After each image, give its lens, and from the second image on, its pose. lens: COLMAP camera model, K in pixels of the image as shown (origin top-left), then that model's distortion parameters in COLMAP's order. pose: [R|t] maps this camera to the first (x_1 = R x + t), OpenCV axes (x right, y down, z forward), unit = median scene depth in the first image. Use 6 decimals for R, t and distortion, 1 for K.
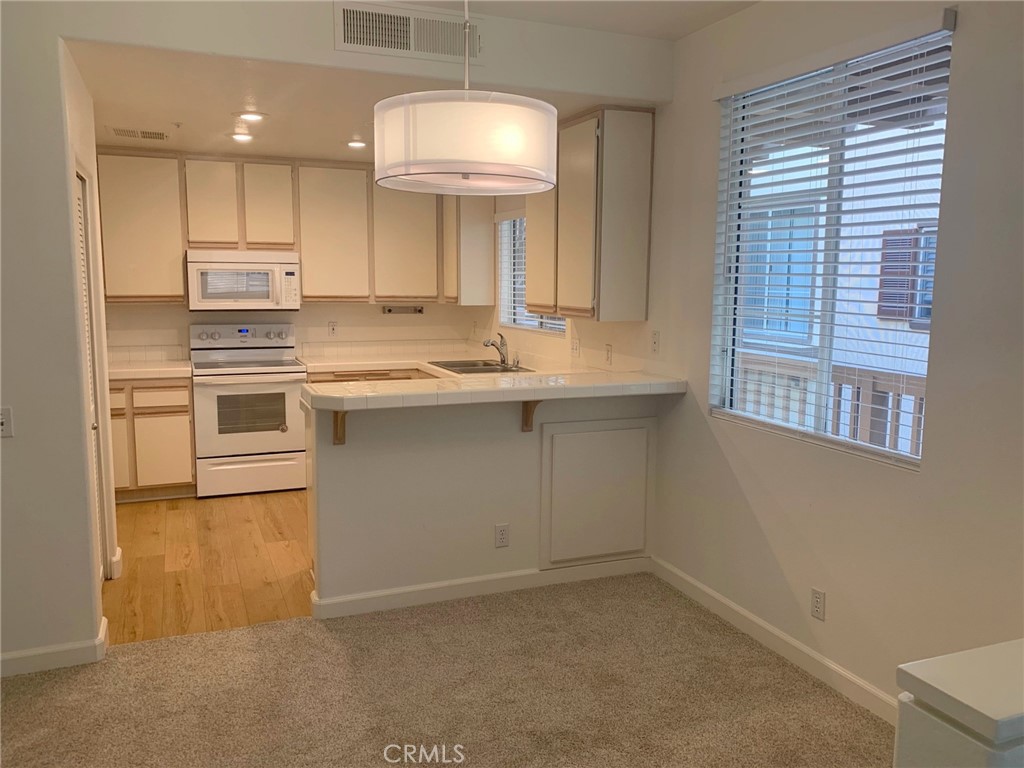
lens RADIAL K [[788.3, 0, 503.3], [0, 788.3, 387.5], [0, 0, 1]] dist [0.037230, -0.037814]
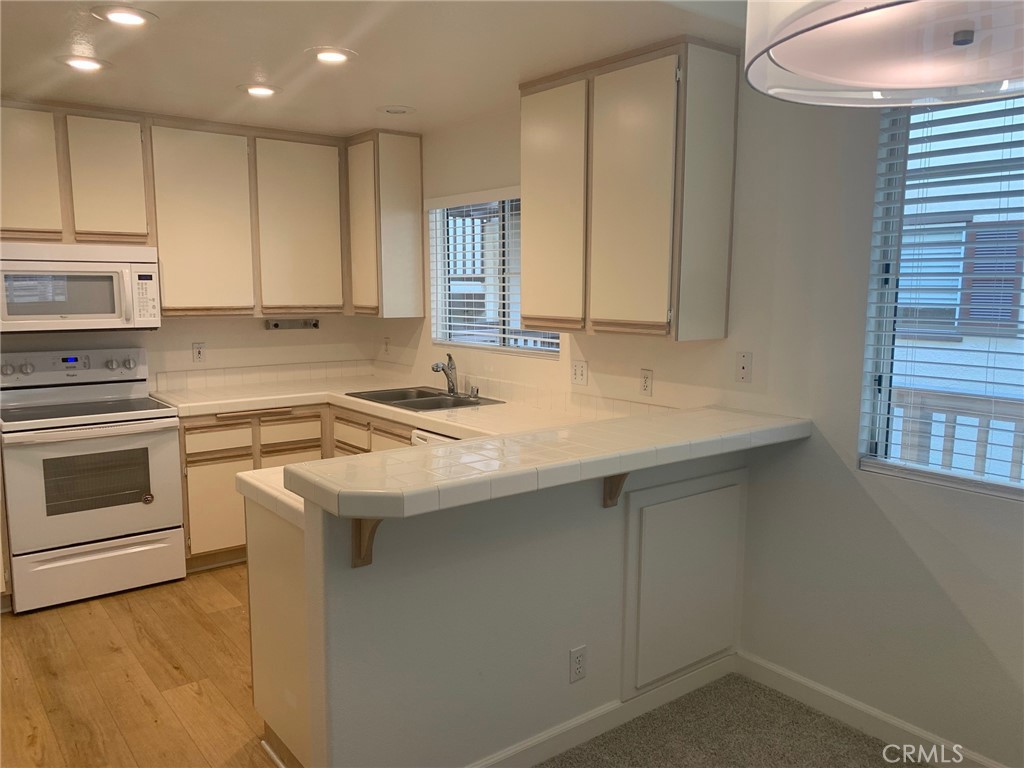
lens RADIAL K [[788.3, 0, 509.0], [0, 788.3, 393.6], [0, 0, 1]] dist [0.037230, -0.037814]
pose [[0.963732, -0.042535, 0.263462, -0.155390], [0.041737, 0.999091, 0.008628, -0.034690], [-0.263589, 0.002682, 0.964631, 0.246261]]
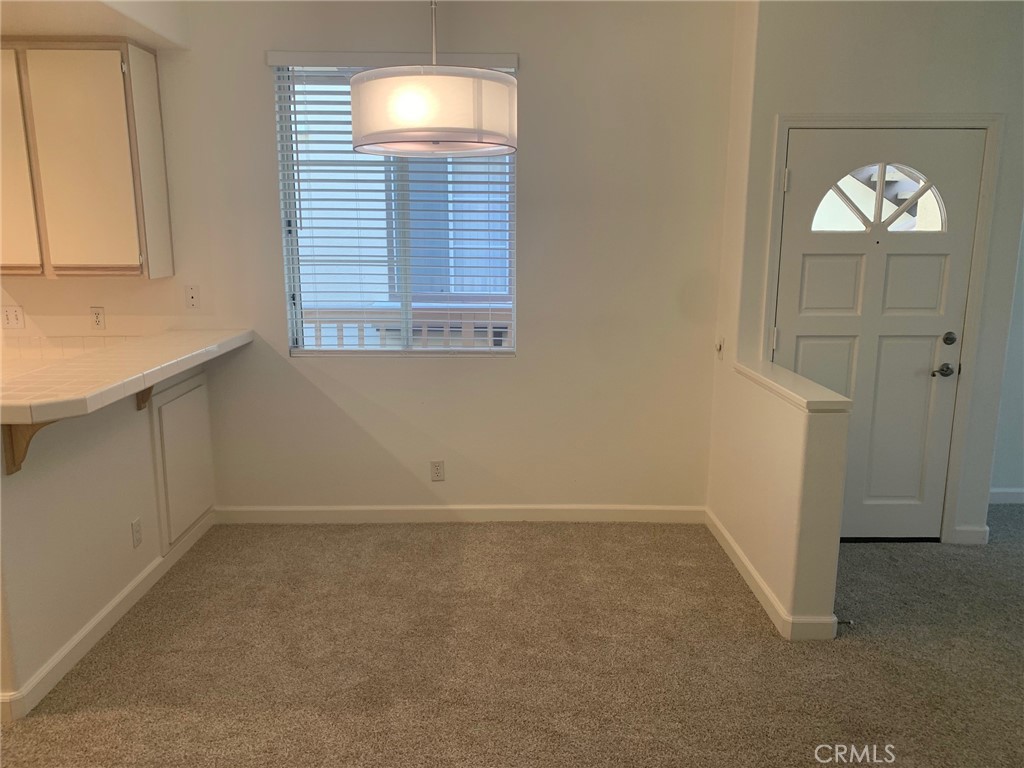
lens RADIAL K [[788.3, 0, 493.7], [0, 788.3, 391.6], [0, 0, 1]] dist [0.037230, -0.037814]
pose [[0.391511, -0.197348, 0.898762, -0.413237], [0.130801, 0.978748, 0.157932, -0.034956], [-0.910829, 0.055727, 0.409004, 0.186330]]
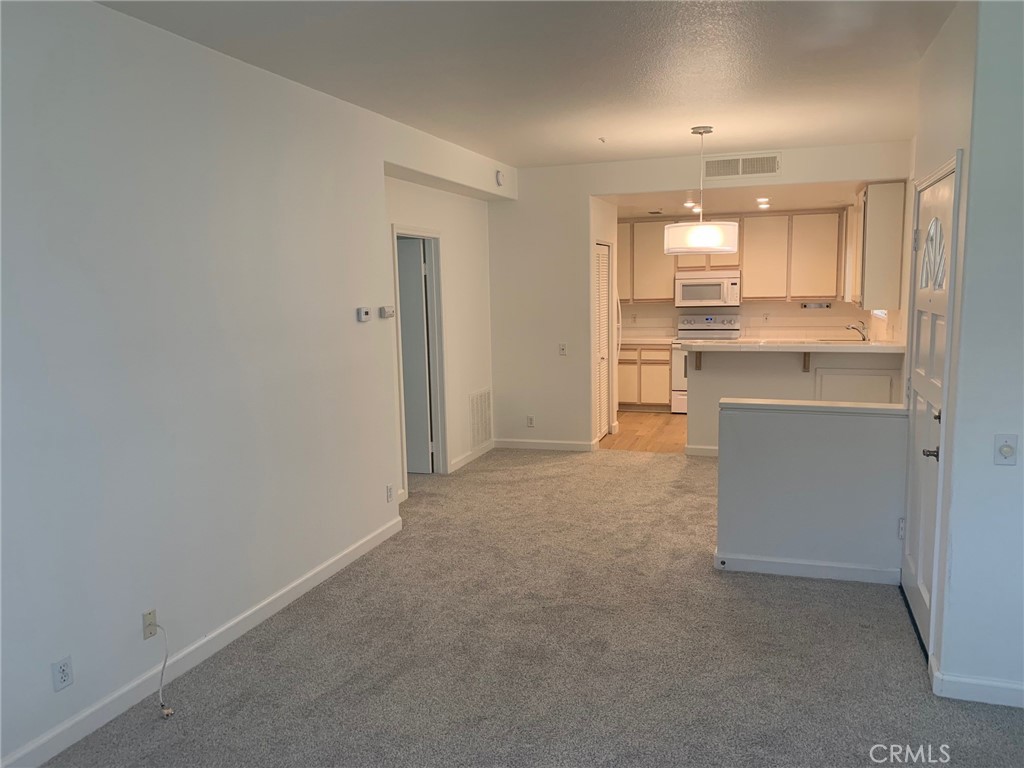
lens RADIAL K [[788.3, 0, 513.6], [0, 788.3, 400.3], [0, 0, 1]] dist [0.037230, -0.037814]
pose [[0.747589, 0.071683, -0.660282, 0.514714], [-0.064044, 0.997306, 0.035760, 0.070920], [0.661066, 0.015554, 0.750166, -0.555766]]
